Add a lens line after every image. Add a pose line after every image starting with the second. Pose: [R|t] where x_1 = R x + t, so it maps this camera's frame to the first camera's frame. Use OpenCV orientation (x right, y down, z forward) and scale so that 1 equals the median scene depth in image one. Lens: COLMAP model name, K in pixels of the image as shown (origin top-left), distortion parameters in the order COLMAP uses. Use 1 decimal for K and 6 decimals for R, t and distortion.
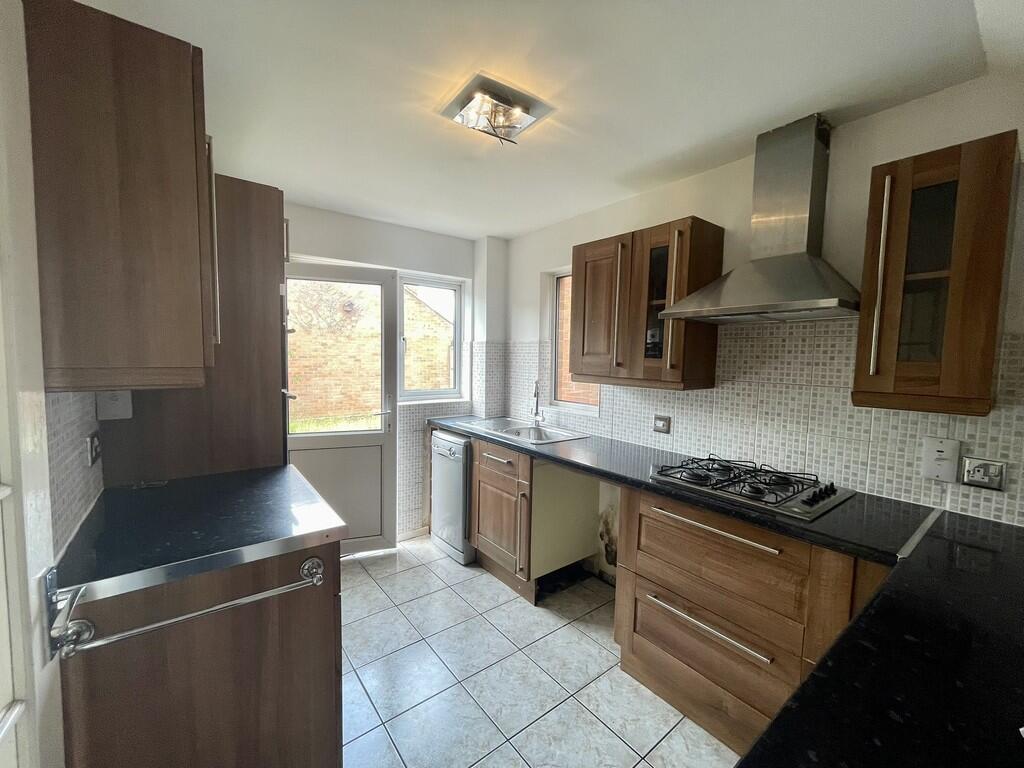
lens RADIAL K [[415.6, 0, 512.3], [0, 415.6, 384.6], [0, 0, 1]] dist [-0.002685, 0.002826]
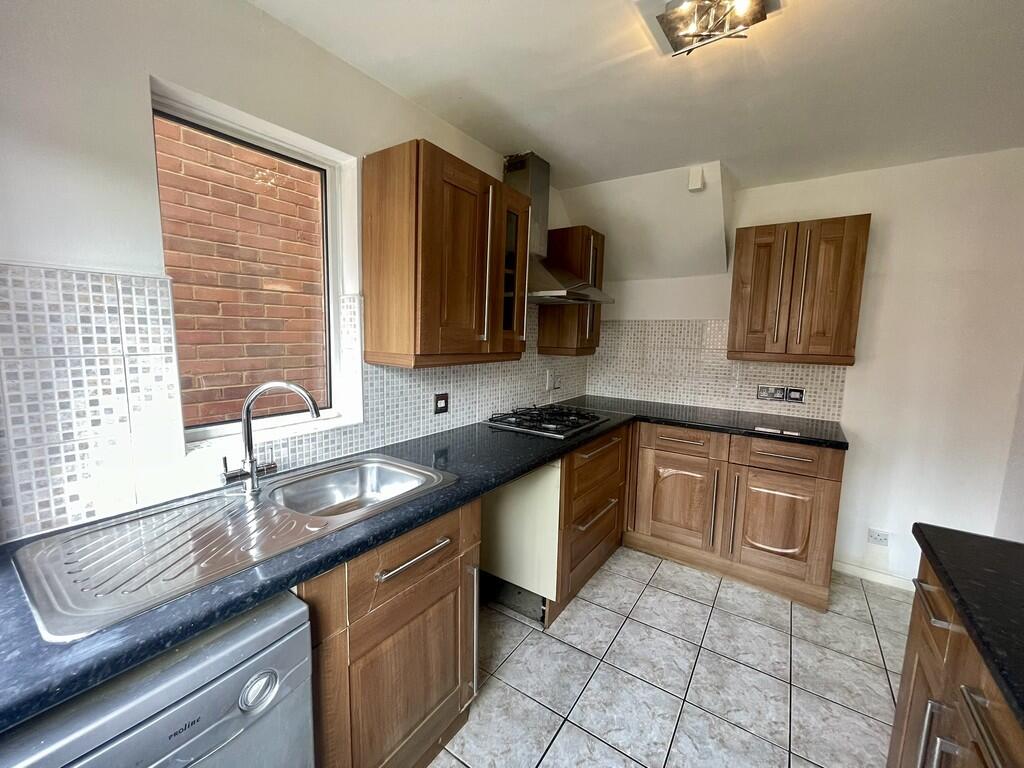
lens RADIAL K [[415.6, 0, 511.3], [0, 415.6, 383.0], [0, 0, 1]] dist [-0.002685, 0.002826]
pose [[-0.299884, -0.145981, 0.942740, -0.522468], [0.036237, 0.985766, 0.164170, -0.089334], [-0.953287, 0.083394, -0.290325, 1.141793]]
